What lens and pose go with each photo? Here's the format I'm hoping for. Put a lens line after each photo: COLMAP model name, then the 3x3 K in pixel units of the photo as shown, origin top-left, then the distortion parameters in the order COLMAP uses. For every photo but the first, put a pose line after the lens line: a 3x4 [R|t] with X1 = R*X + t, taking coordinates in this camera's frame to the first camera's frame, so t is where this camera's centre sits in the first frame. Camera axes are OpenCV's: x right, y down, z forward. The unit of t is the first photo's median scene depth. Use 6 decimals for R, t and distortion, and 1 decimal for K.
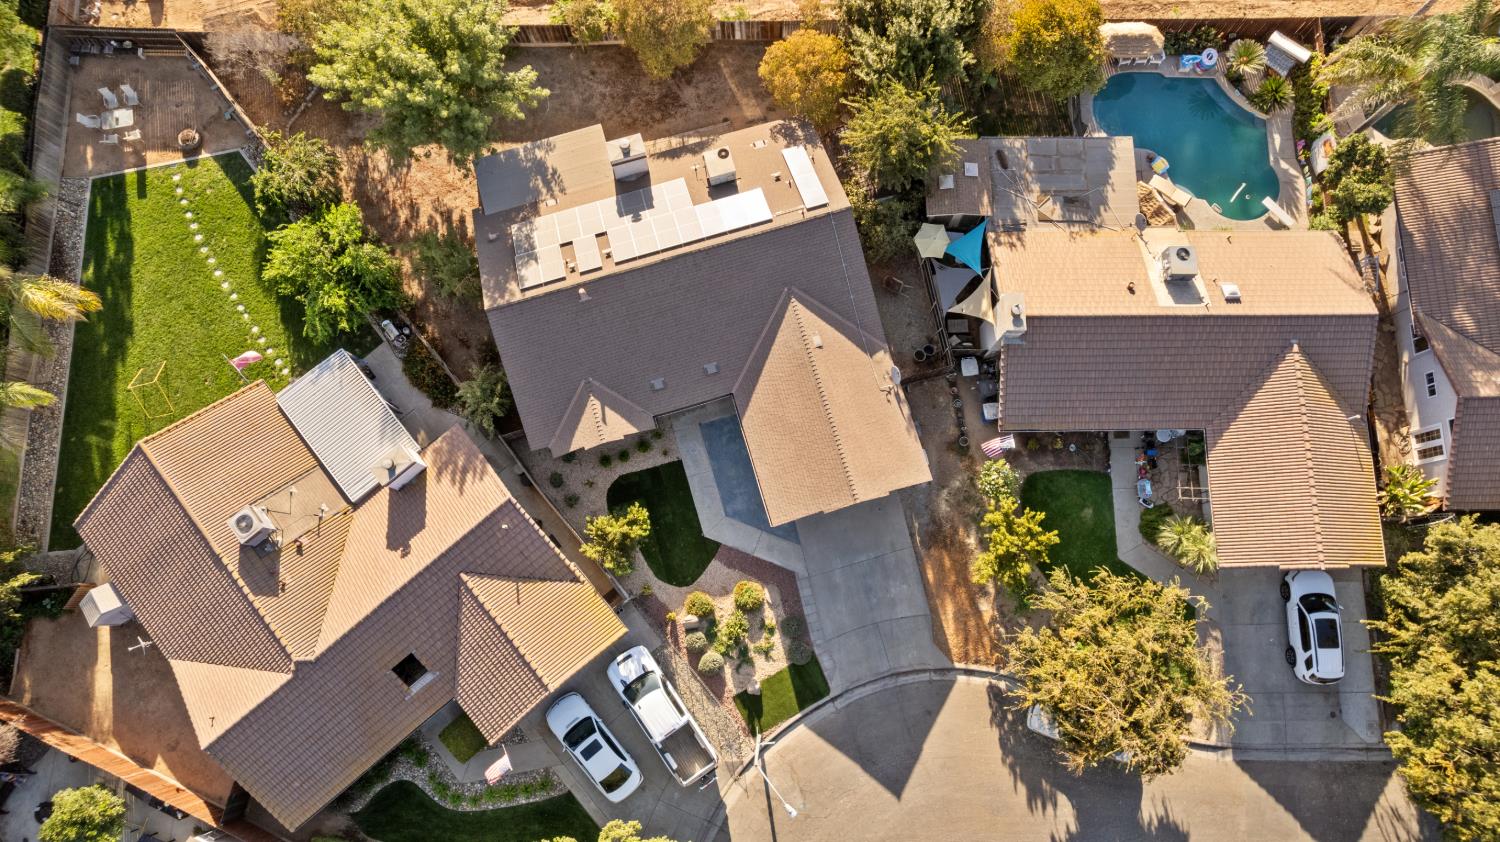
lens RADIAL K [[963.7, 0, 750.5], [0, 963.7, 432.1], [0, 0, 1]] dist [-0.028888, 0.039561]
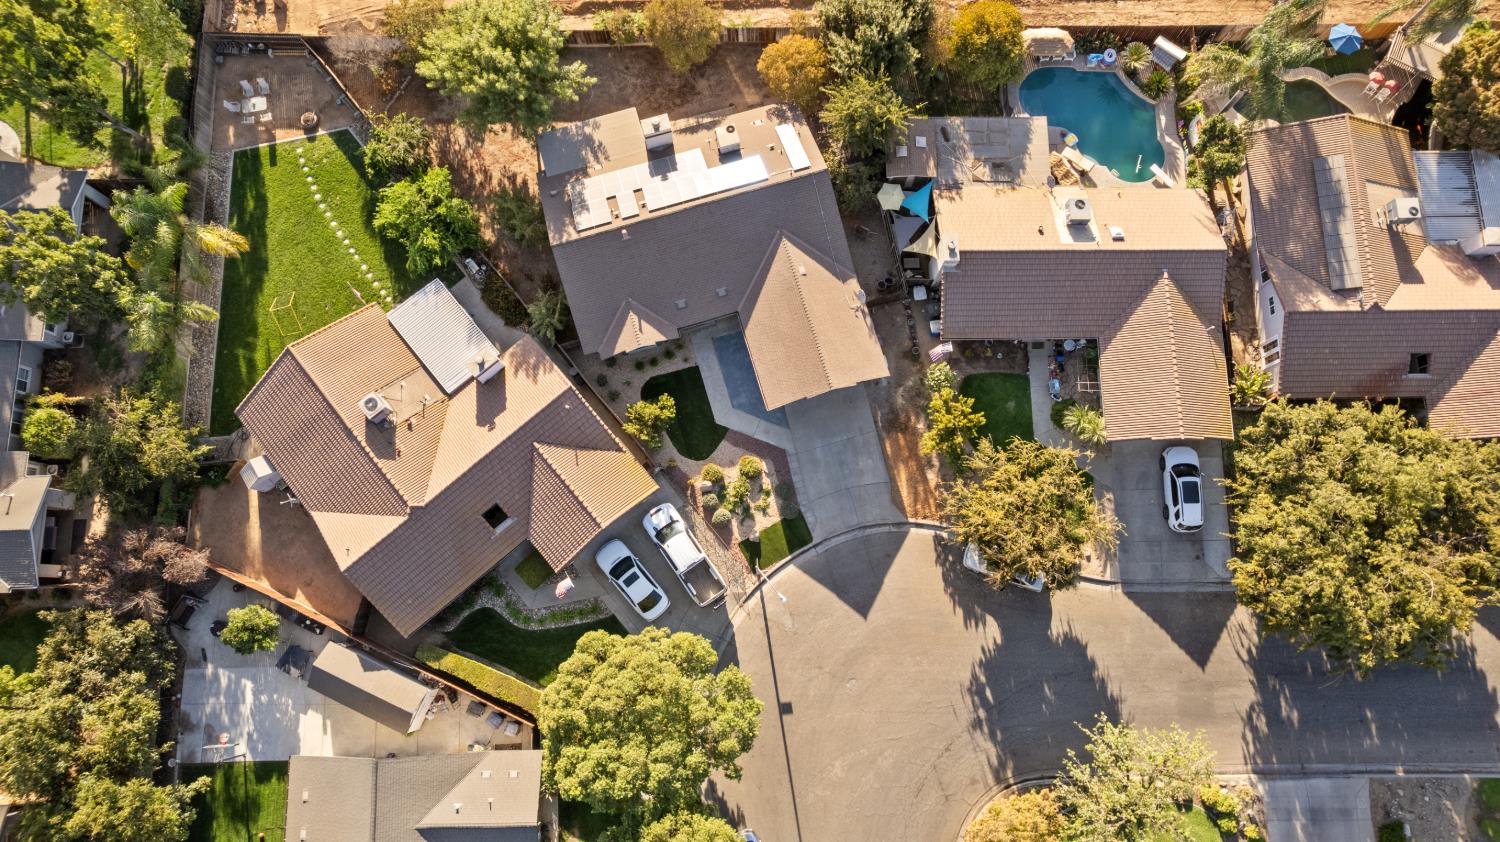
lens RADIAL K [[963.7, 0, 752.2], [0, 963.7, 420.9], [0, 0, 1]] dist [-0.028888, 0.039561]
pose [[0.999984, -0.001767, 0.005441, -0.006533], [0.001819, 0.999953, -0.009486, 0.121864], [-0.005424, 0.009495, 0.999940, -0.308850]]
